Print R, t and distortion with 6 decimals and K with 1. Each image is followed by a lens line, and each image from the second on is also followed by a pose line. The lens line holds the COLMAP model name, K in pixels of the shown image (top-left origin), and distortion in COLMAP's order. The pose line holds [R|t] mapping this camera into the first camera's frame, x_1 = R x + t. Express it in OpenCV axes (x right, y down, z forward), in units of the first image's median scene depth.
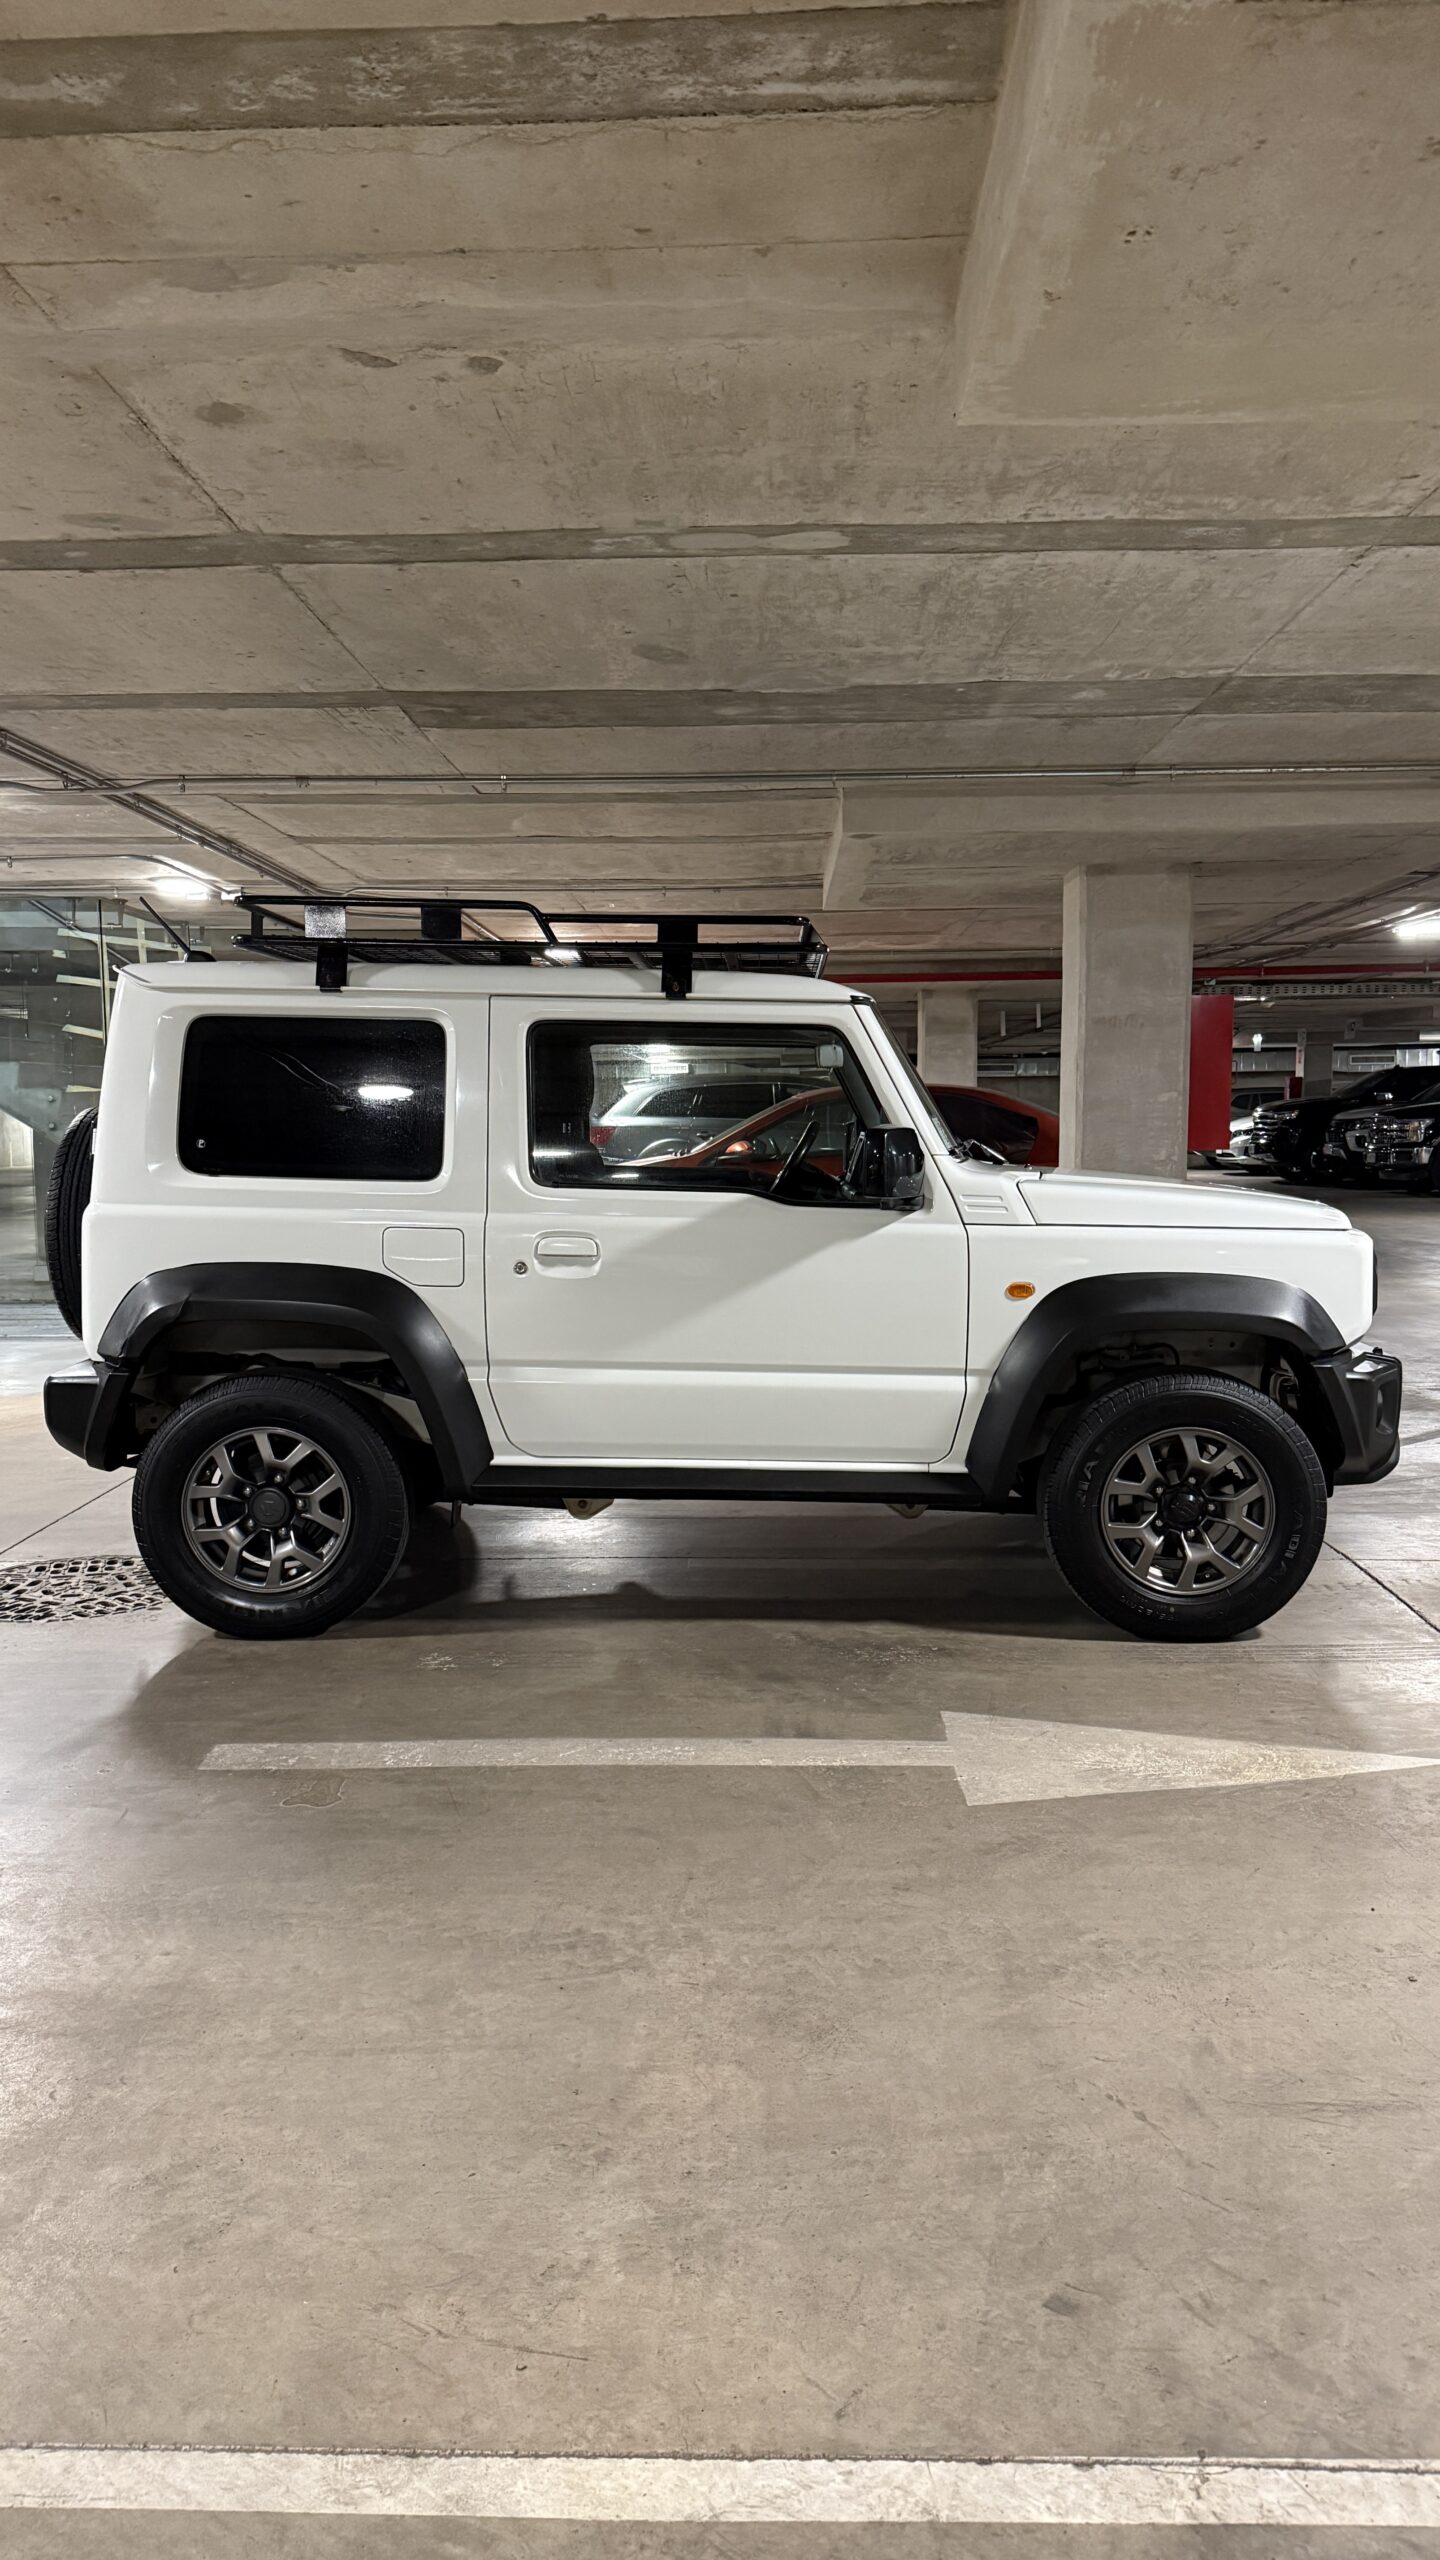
lens RADIAL K [[1789.3, 0, 720.0], [0, 1789.3, 1280.0], [0, 0, 1]] dist [0.117432, -0.235410]
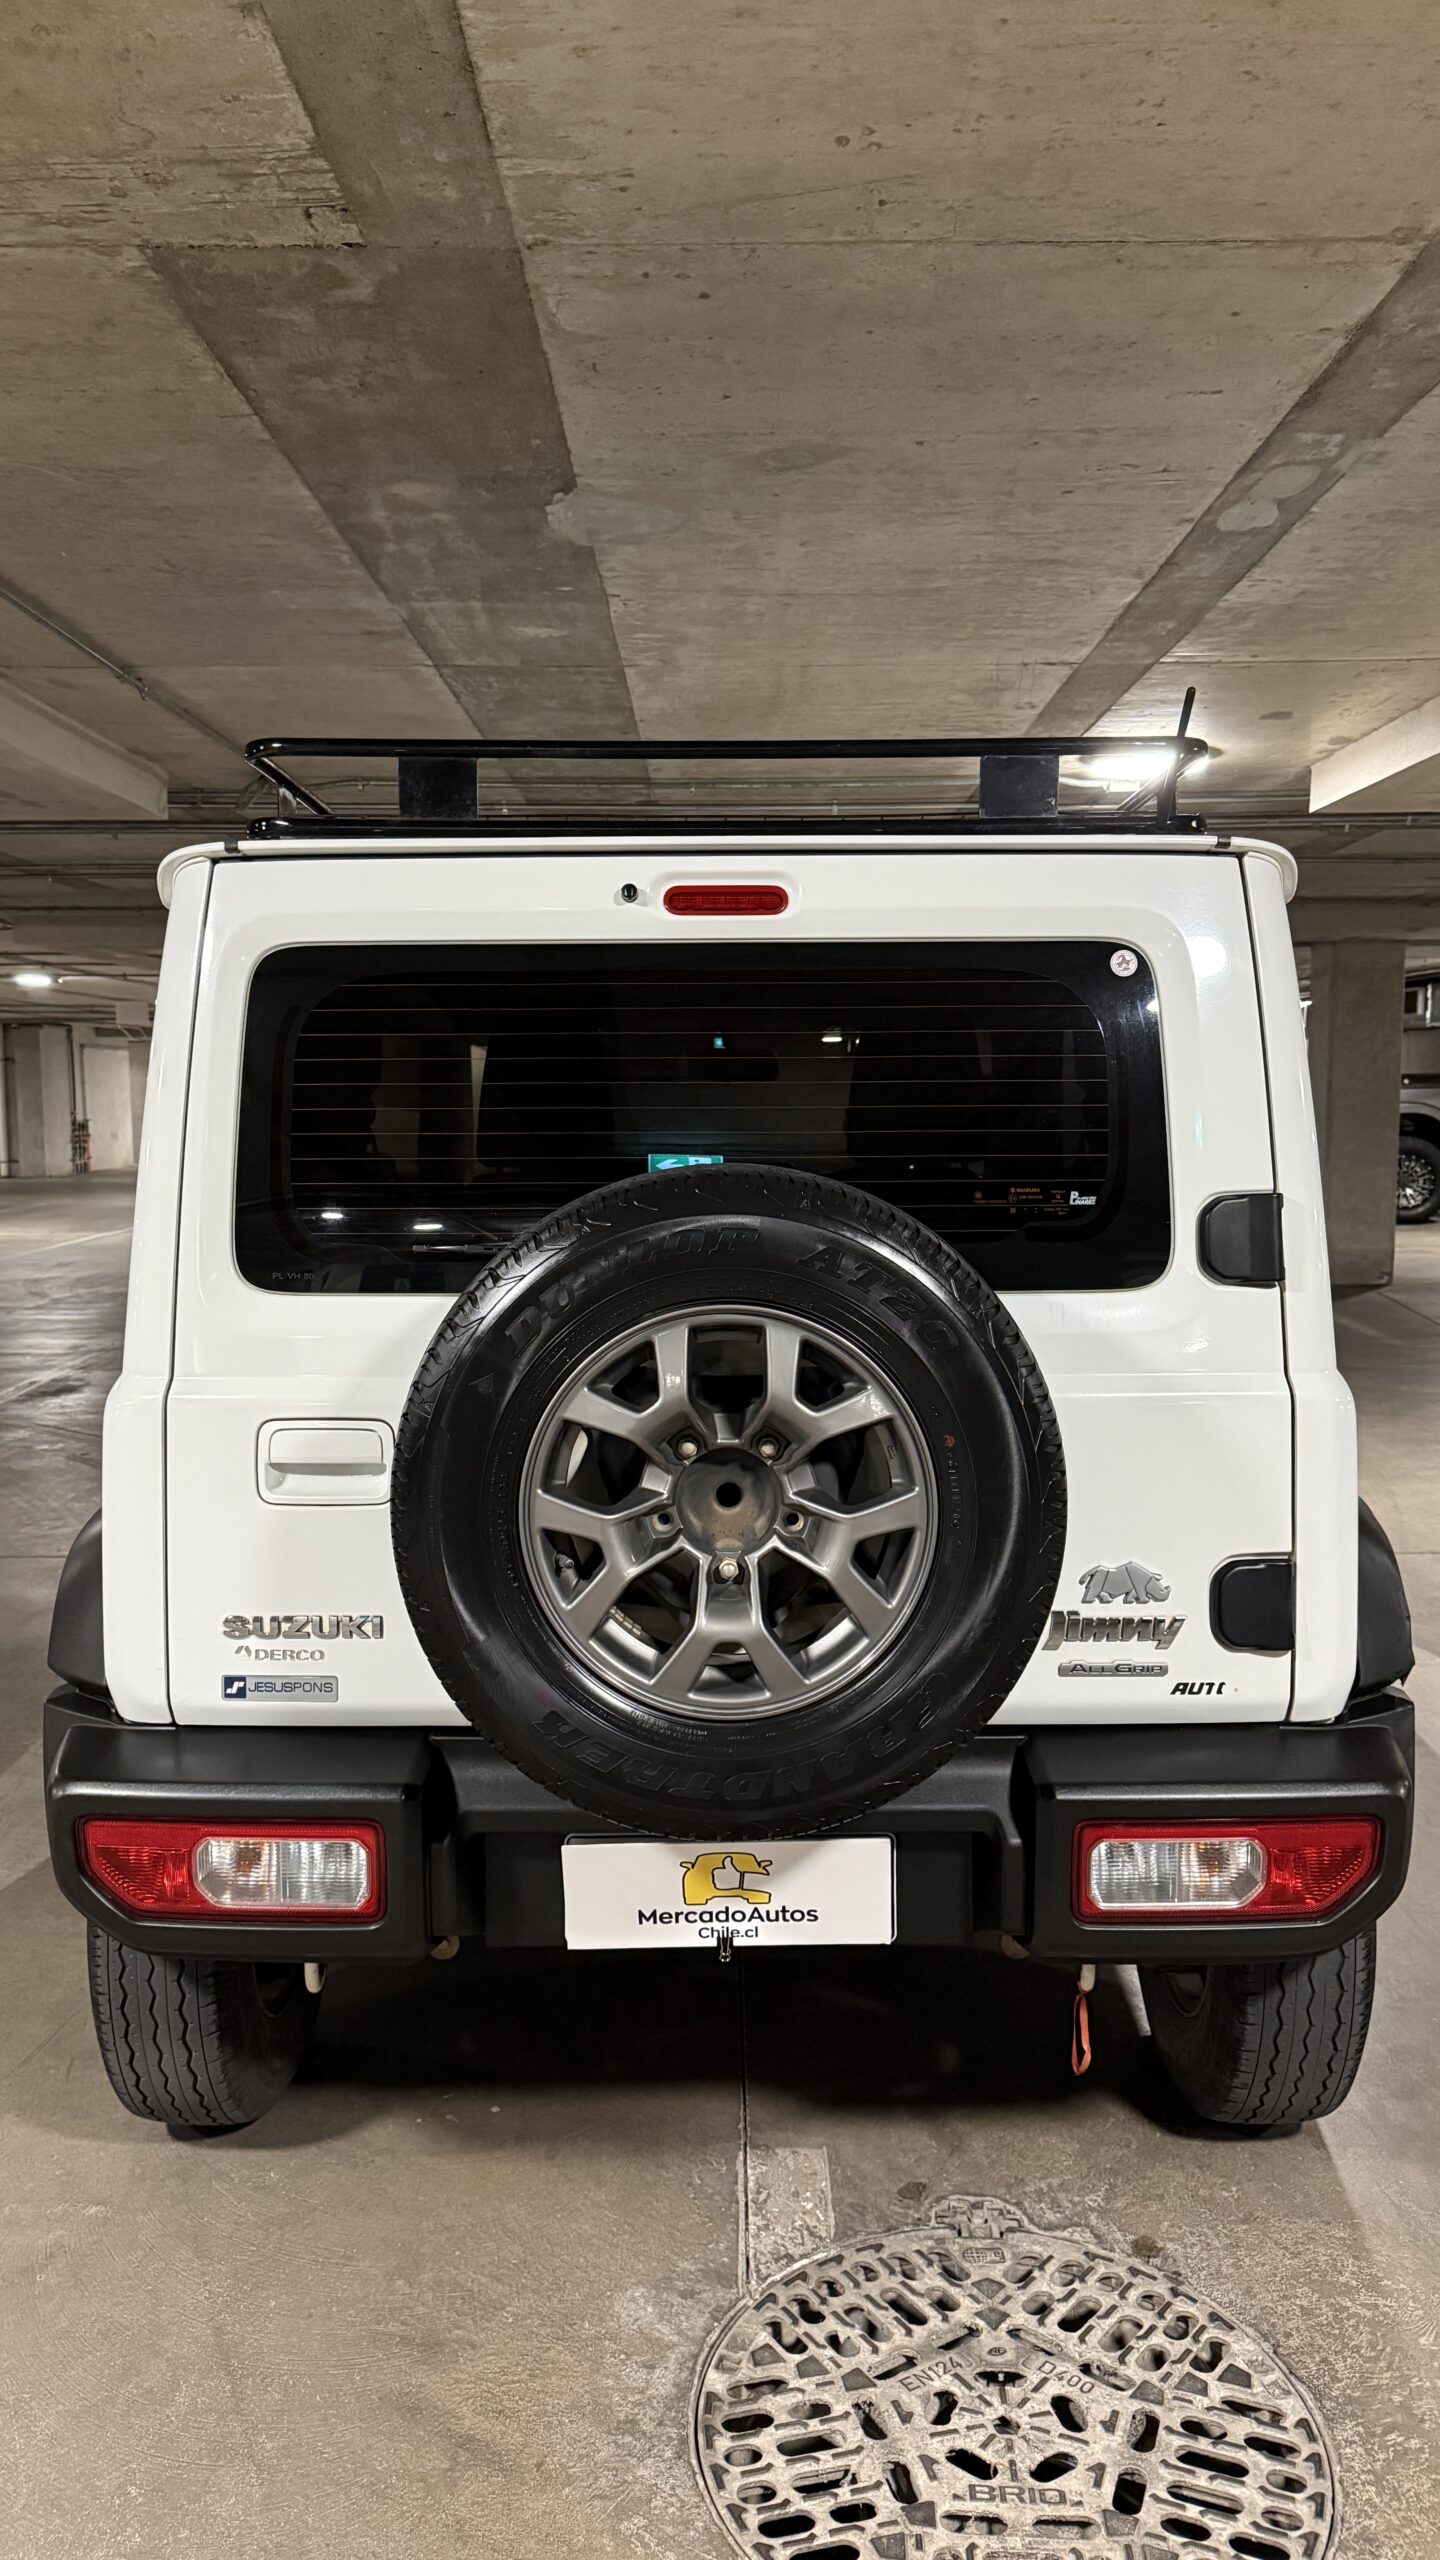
lens RADIAL K [[1805.7, 0, 720.0], [0, 1805.7, 1280.0], [0, 0, 1]] dist [0.043919, -0.061179]
pose [[-0.022287, -0.097428, 0.994993, -0.806791], [0.099062, 0.990127, 0.099170, -0.127397], [-0.994832, 0.100776, -0.012416, 1.179017]]
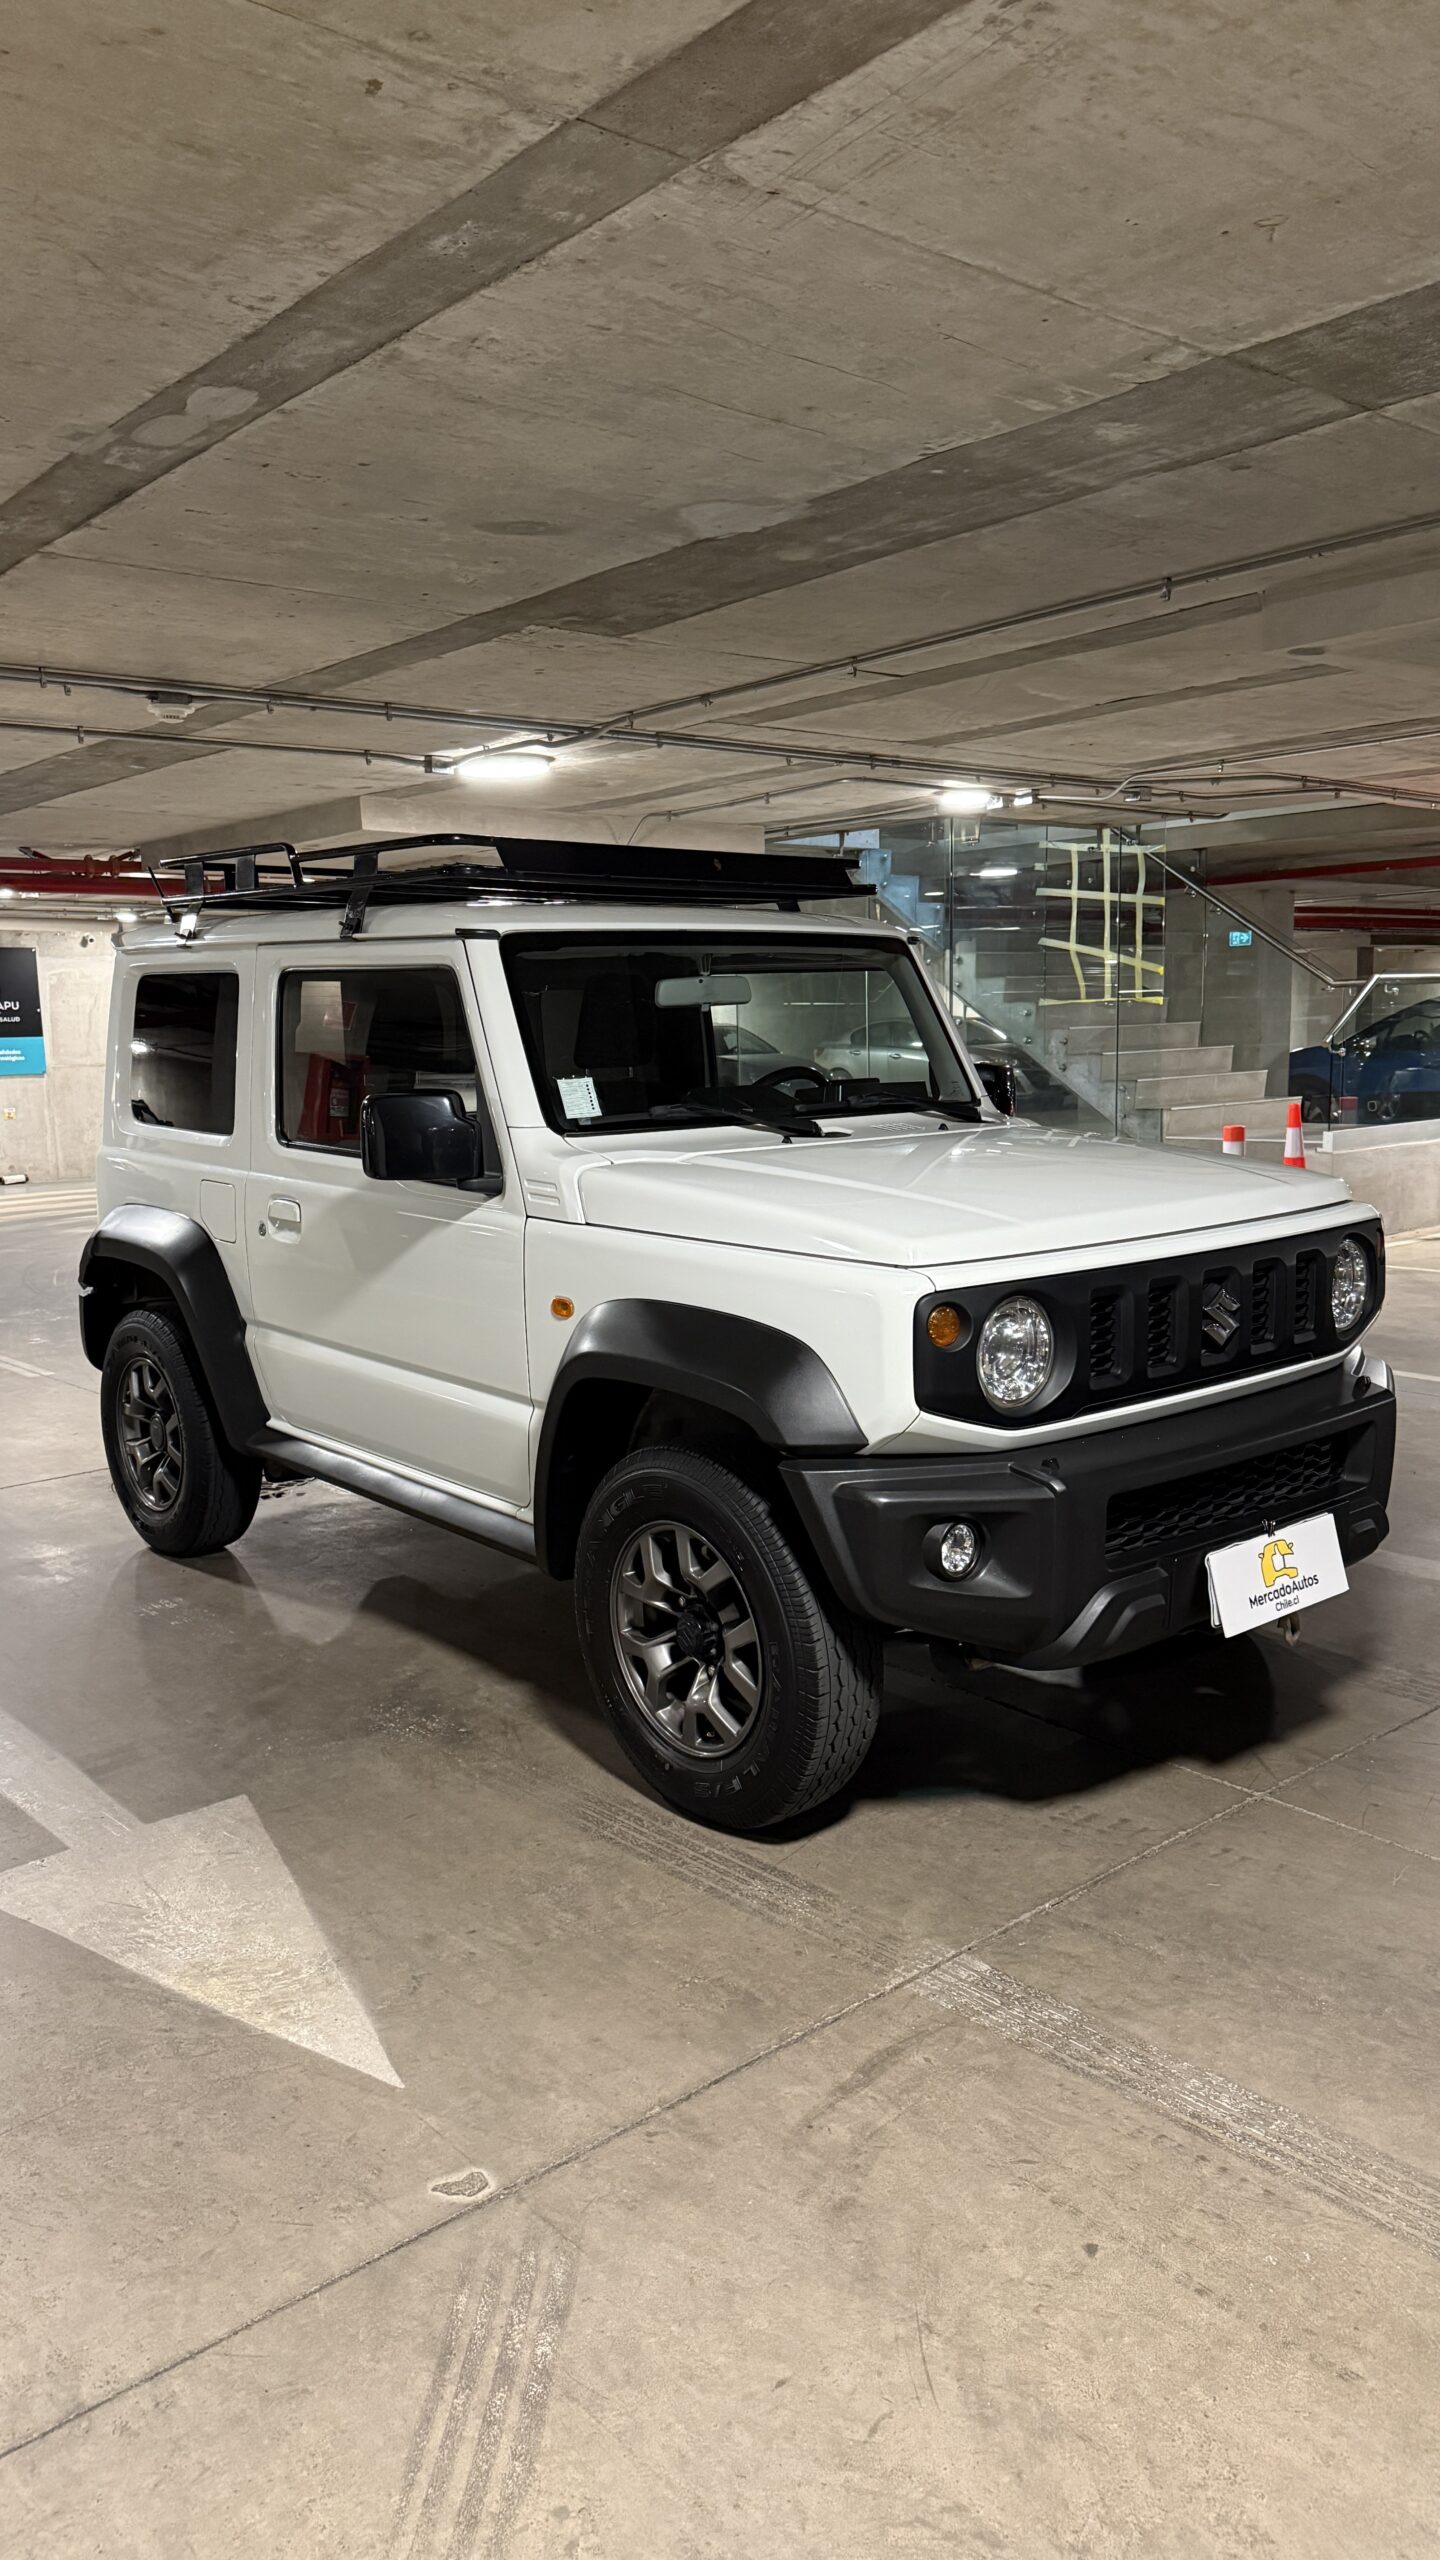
lens RADIAL K [[1805.7, 0, 720.0], [0, 1805.7, 1280.0], [0, 0, 1]] dist [0.043919, -0.061179]
pose [[0.670235, 0.092506, -0.736361, 0.778055], [-0.047675, 0.995519, 0.081669, -0.071522], [0.740616, -0.019631, 0.671642, 0.531547]]
